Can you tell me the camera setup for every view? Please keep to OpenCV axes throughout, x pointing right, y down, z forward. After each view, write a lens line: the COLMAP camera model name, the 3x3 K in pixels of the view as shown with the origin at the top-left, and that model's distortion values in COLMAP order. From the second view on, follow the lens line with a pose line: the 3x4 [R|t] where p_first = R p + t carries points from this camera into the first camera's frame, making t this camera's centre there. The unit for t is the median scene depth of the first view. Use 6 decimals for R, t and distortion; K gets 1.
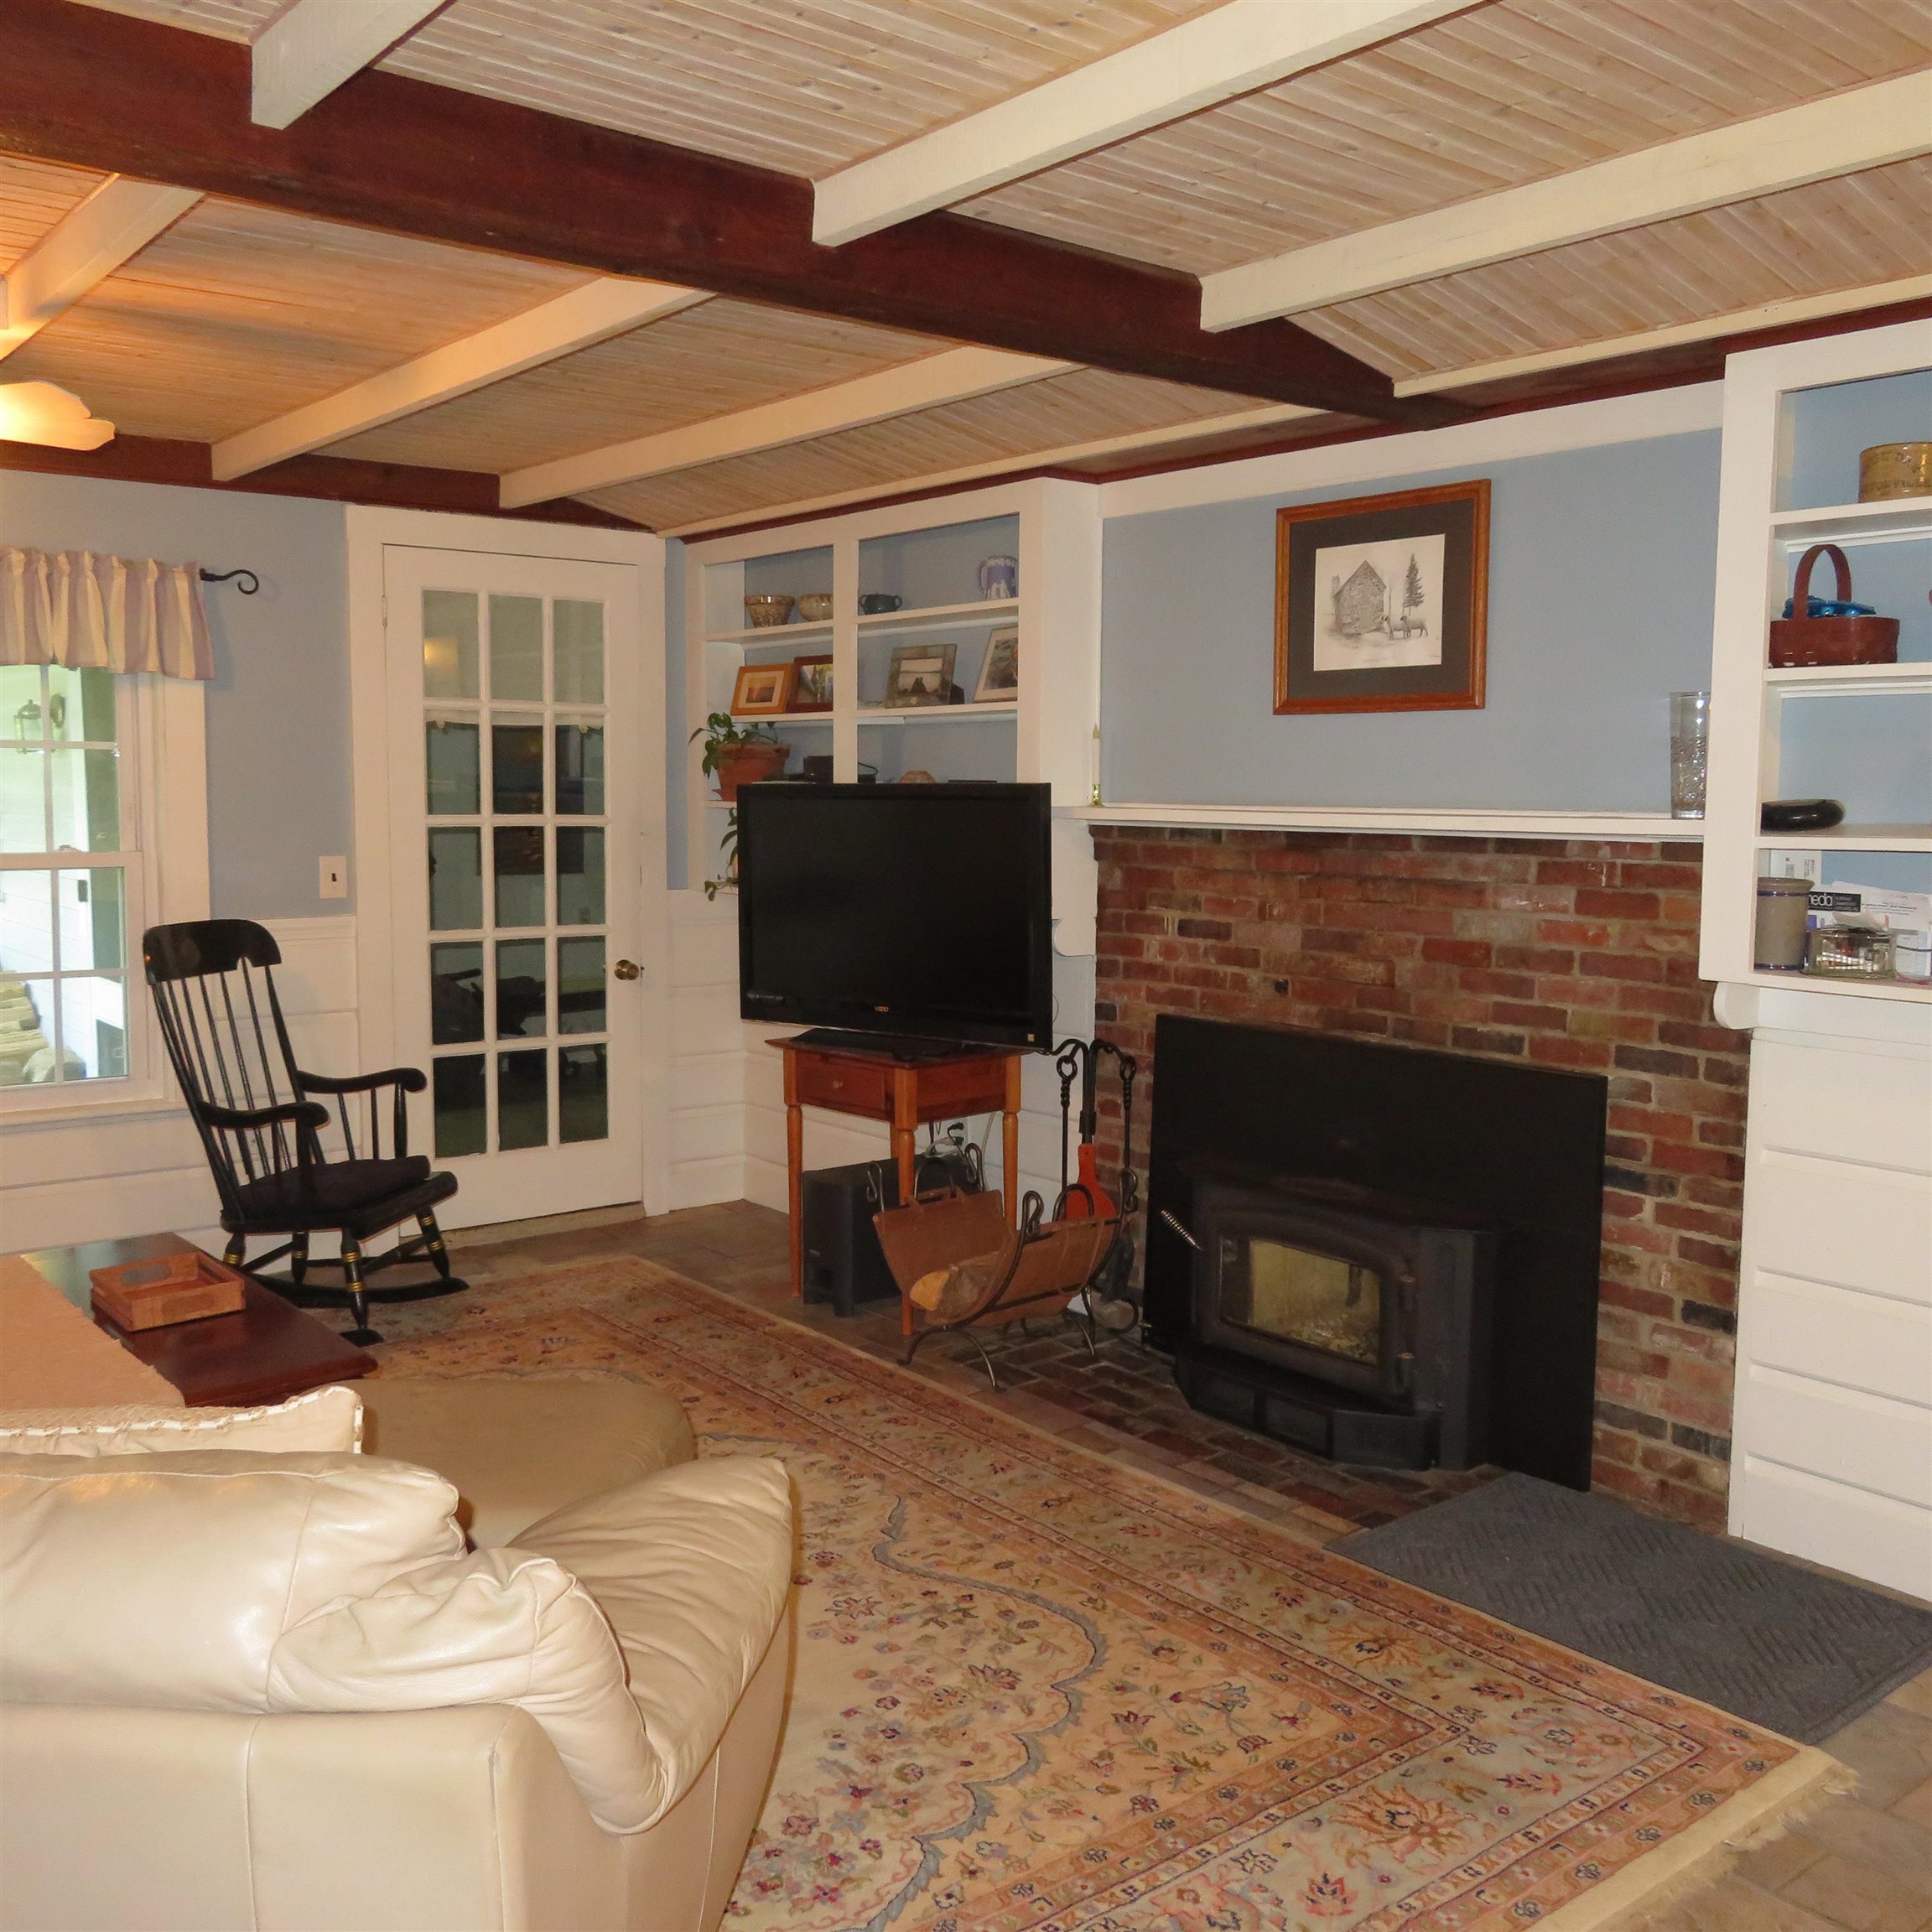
lens RADIAL K [[1848.6, 0, 966.4], [0, 1848.6, 961.8], [0, 0, 1]] dist [-0.007226, 0.000000]
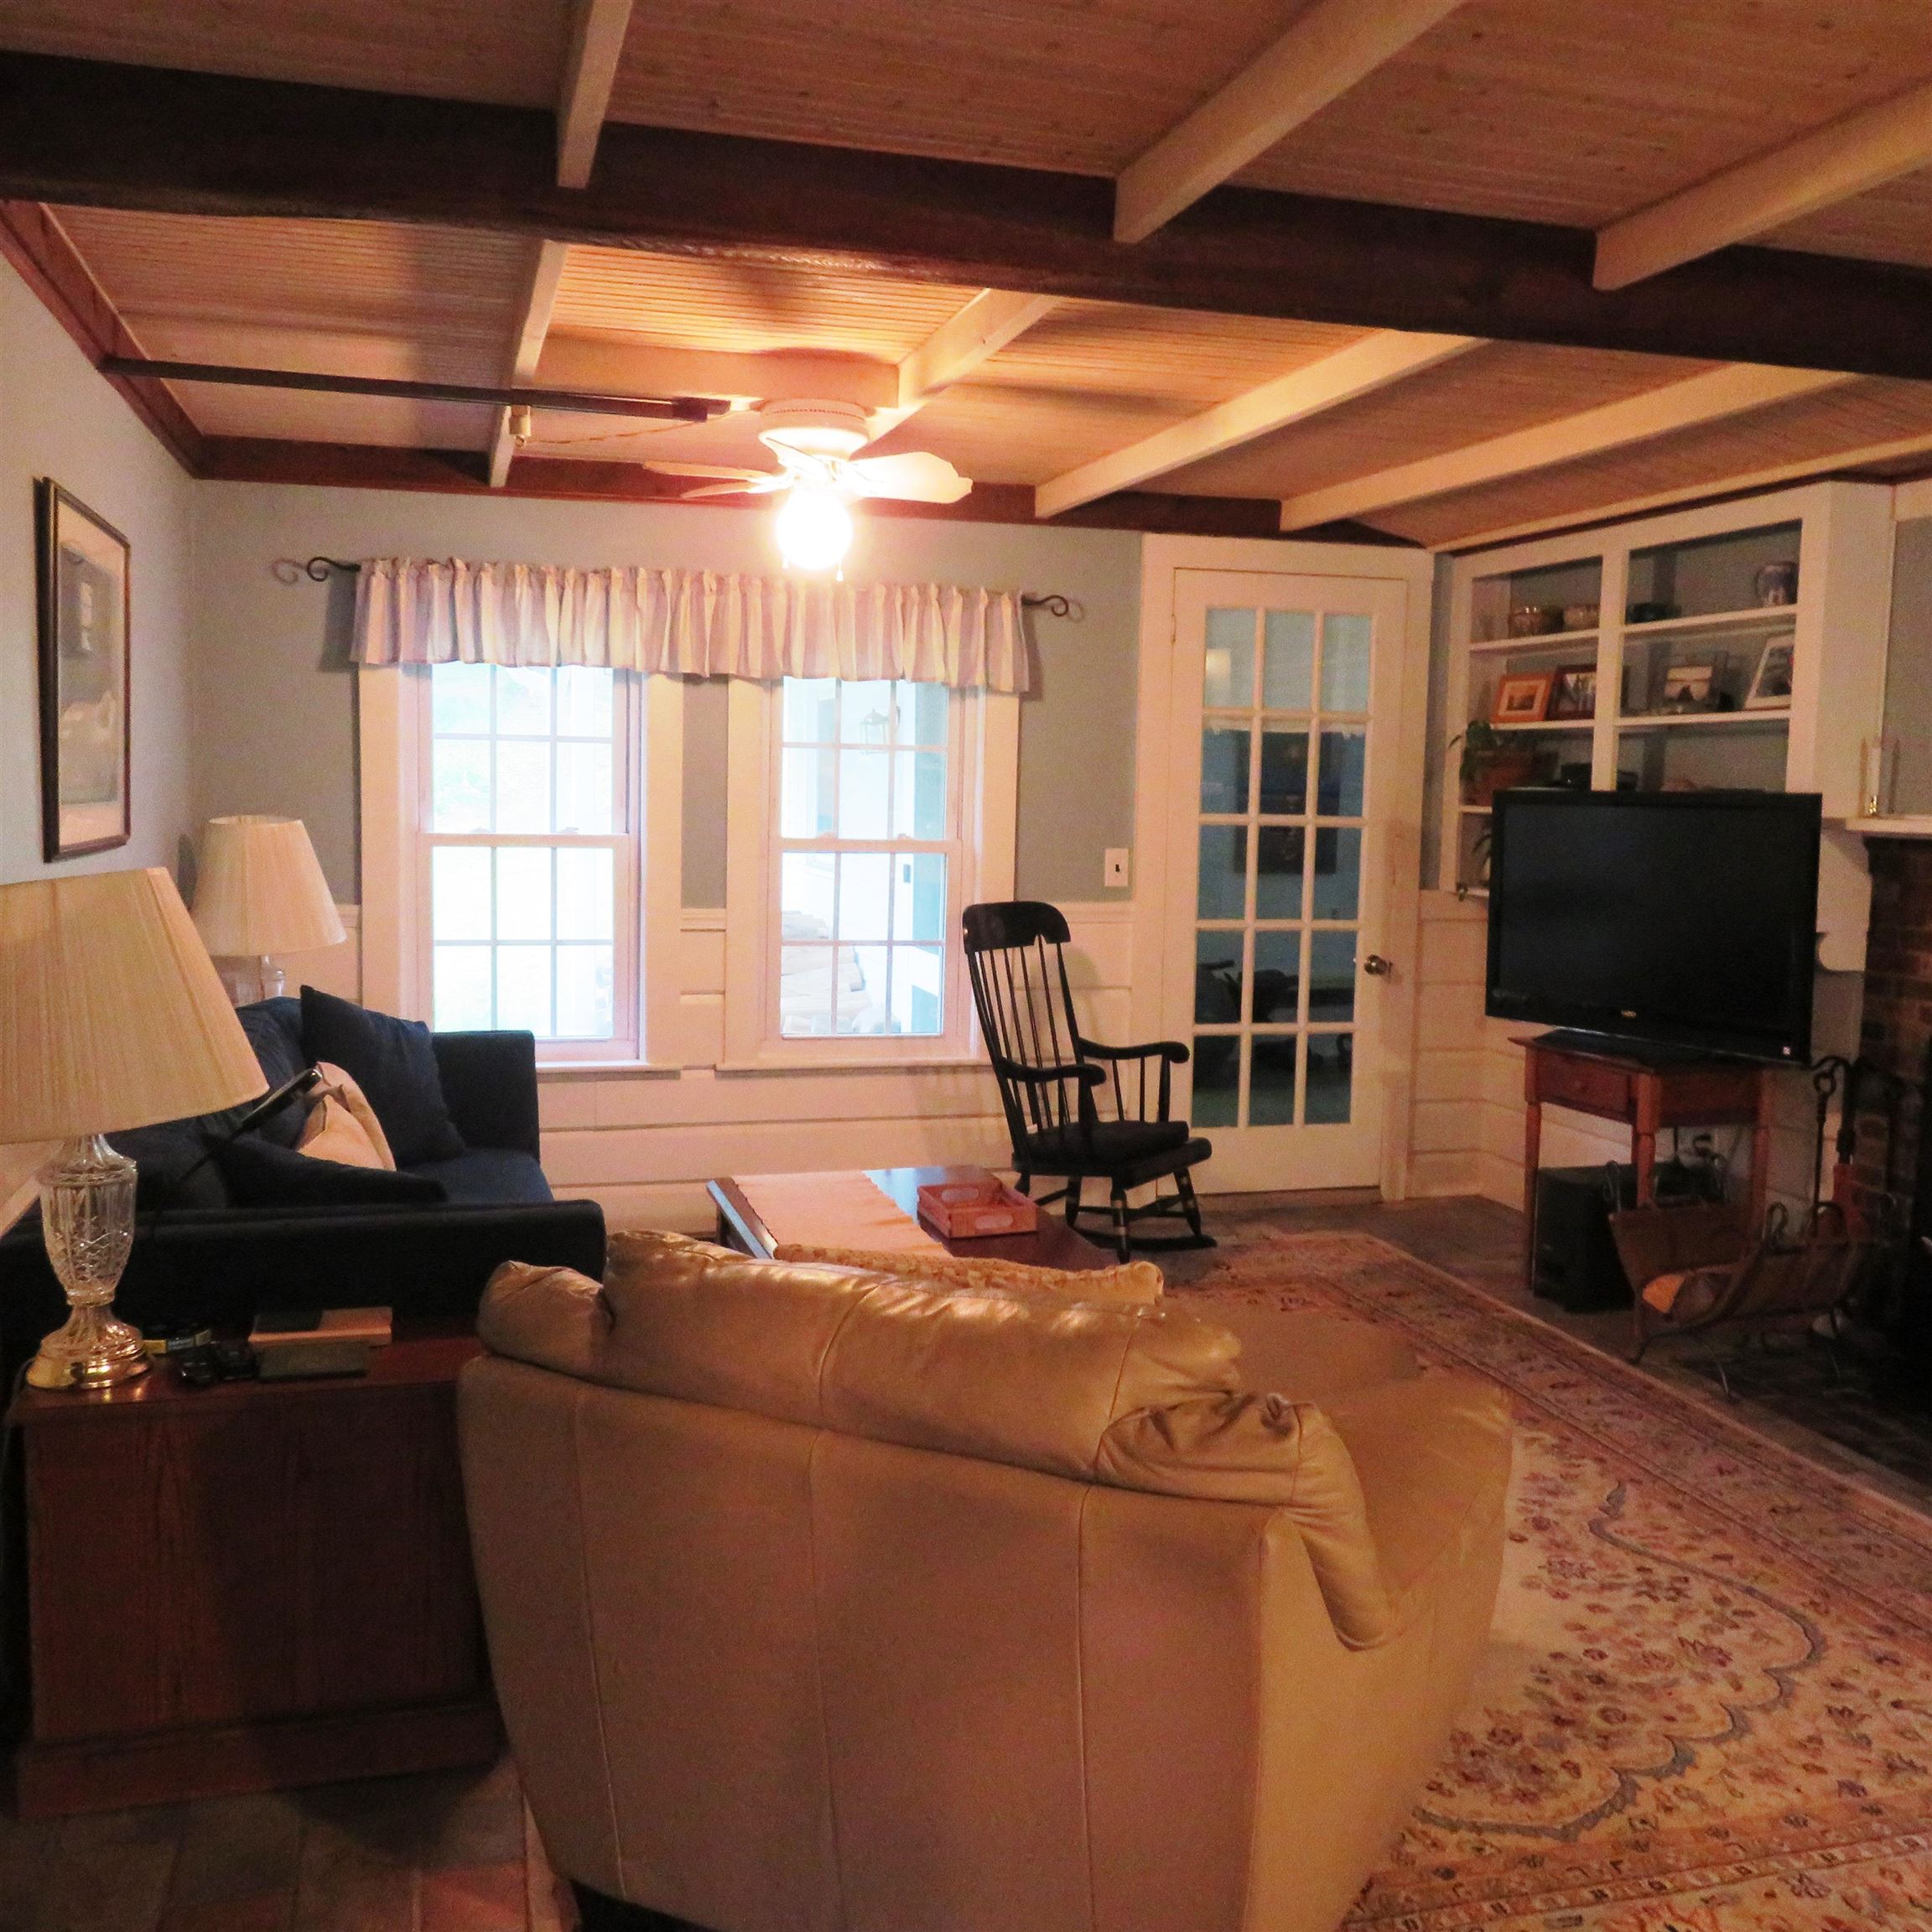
lens RADIAL K [[1848.6, 0, 973.6], [0, 1848.6, 960.9], [0, 0, 1]] dist [-0.007226, 0.000000]
pose [[0.923091, 0.049474, -0.381386, 0.007794], [-0.050767, 0.998688, 0.006676, 0.008672], [0.381216, 0.013199, 0.924392, -0.077388]]
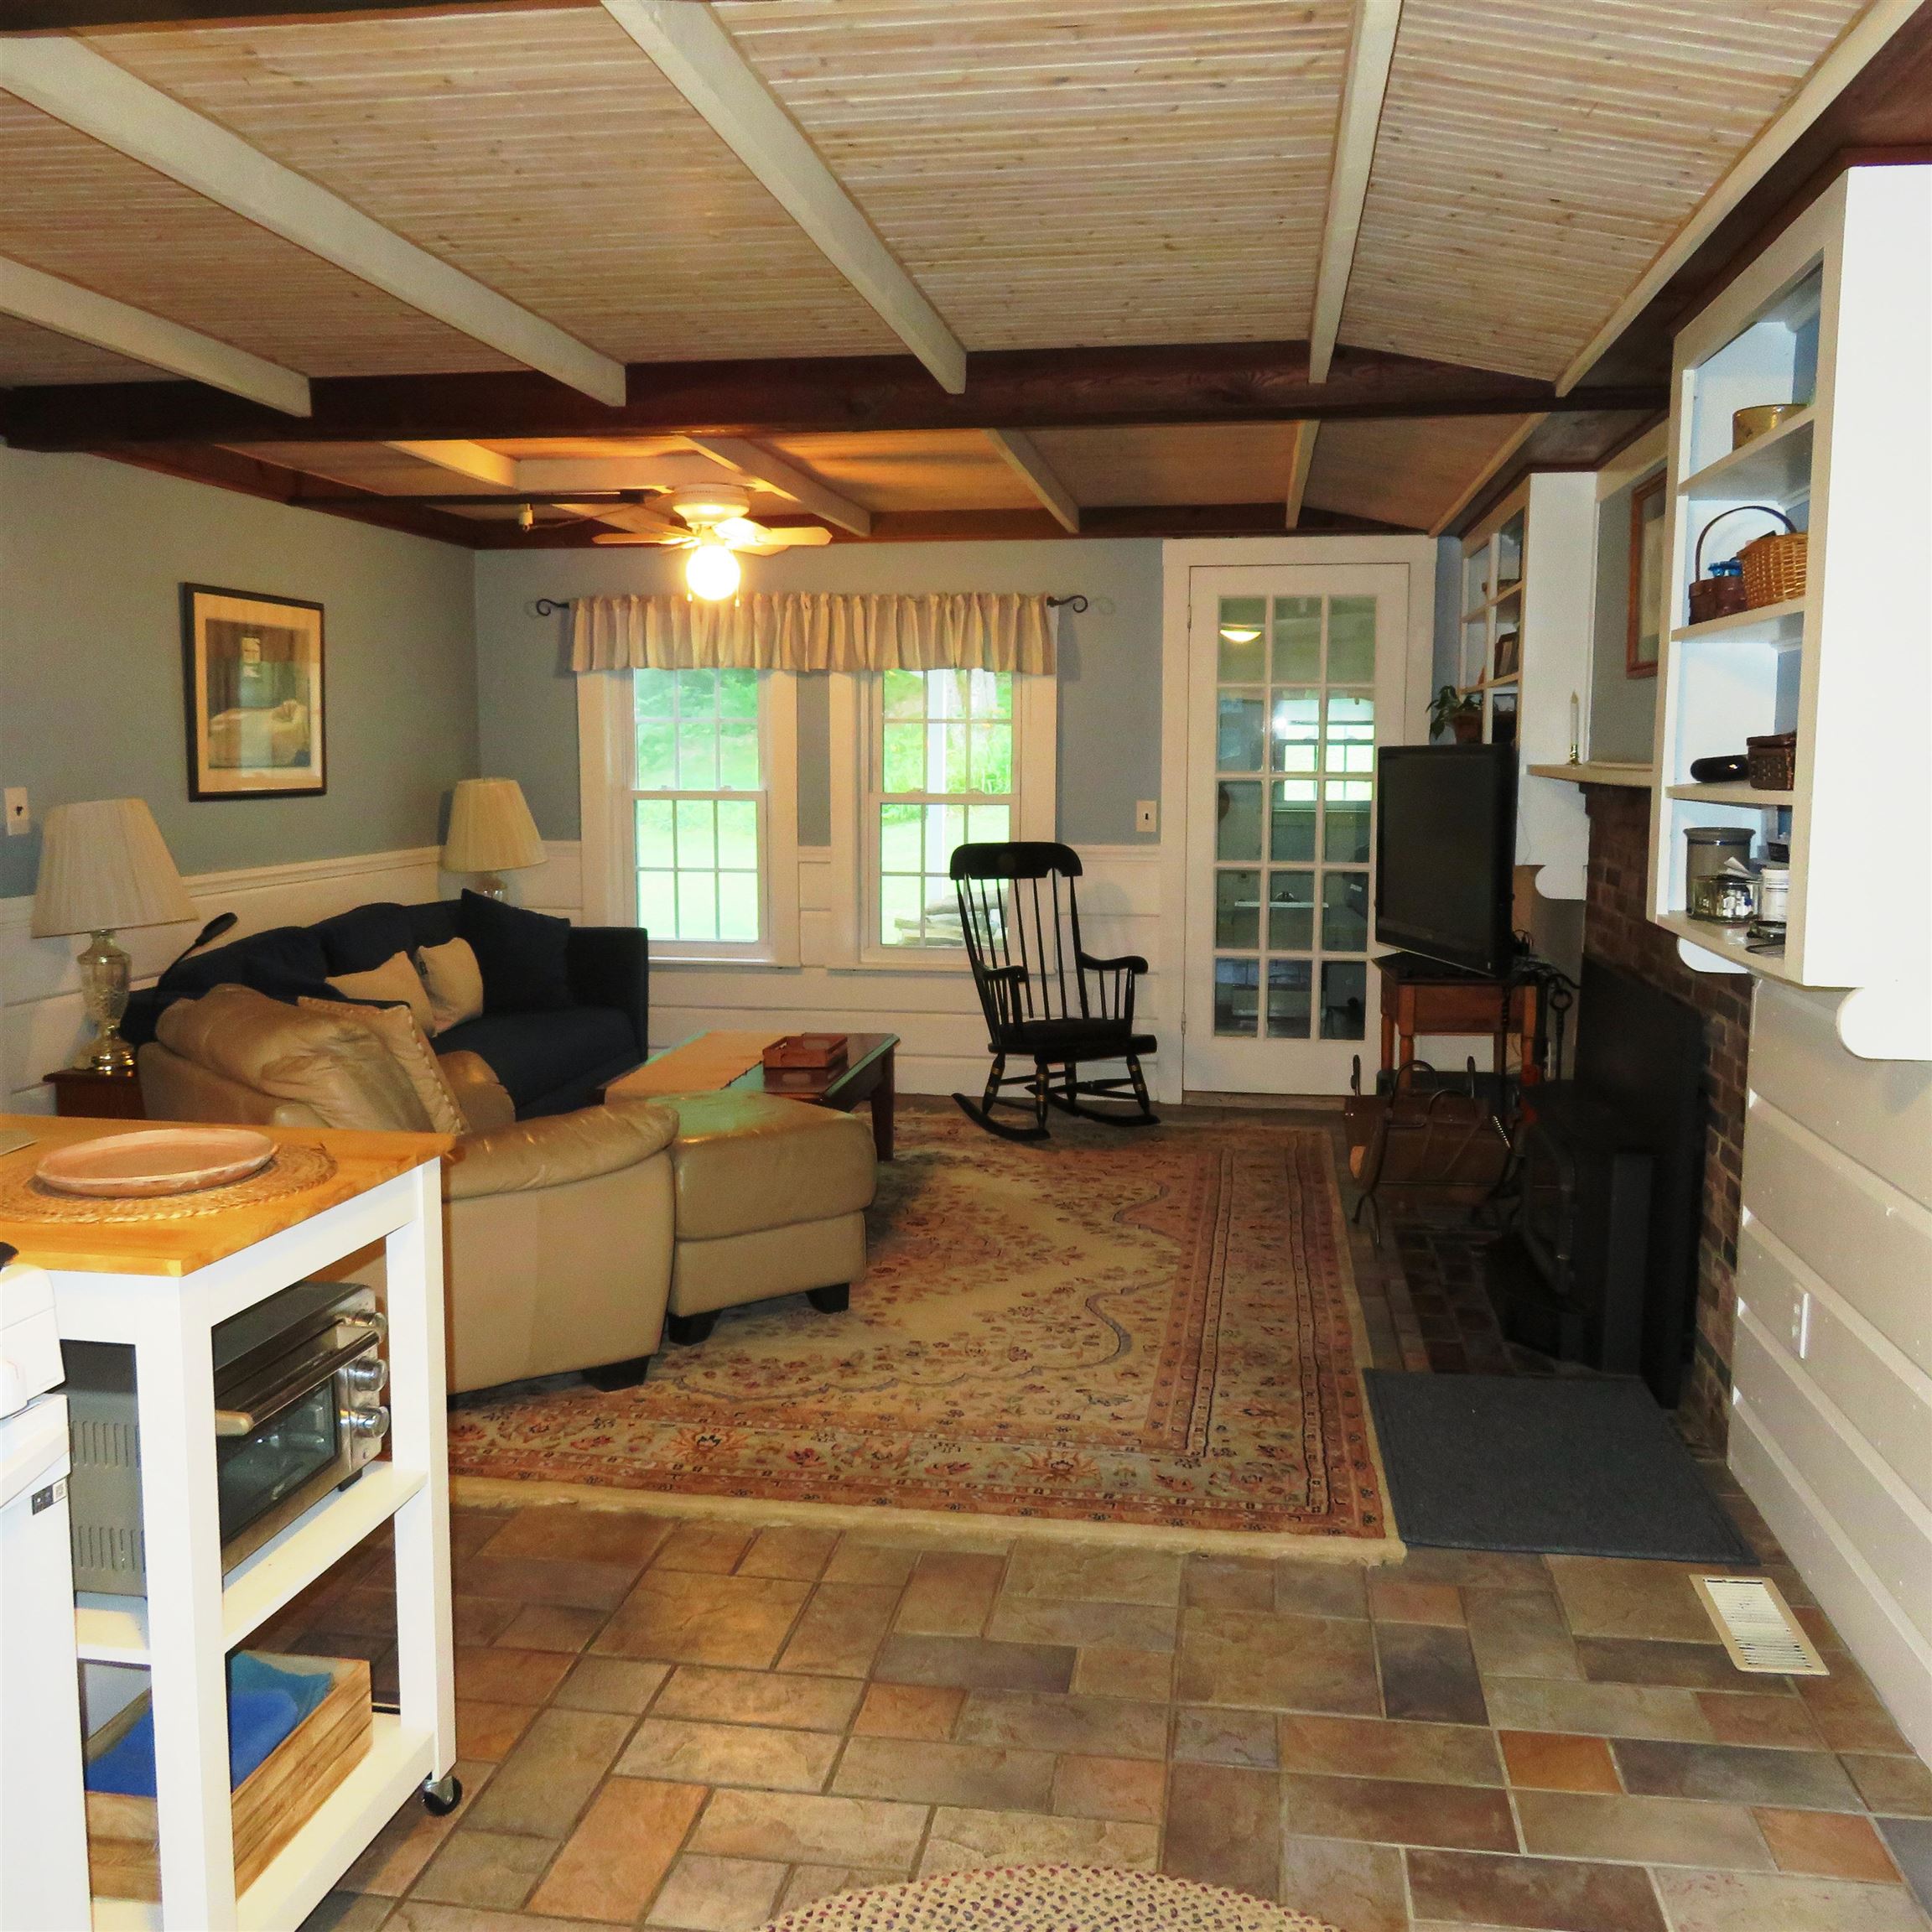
lens RADIAL K [[1848.6, 0, 962.6], [0, 1848.6, 963.5], [0, 0, 1]] dist [-0.007226, 0.000000]
pose [[0.674853, 0.081545, -0.733433, 0.668034], [-0.069070, 0.996493, 0.047239, 0.008204], [0.734713, 0.018779, 0.678119, -0.019225]]
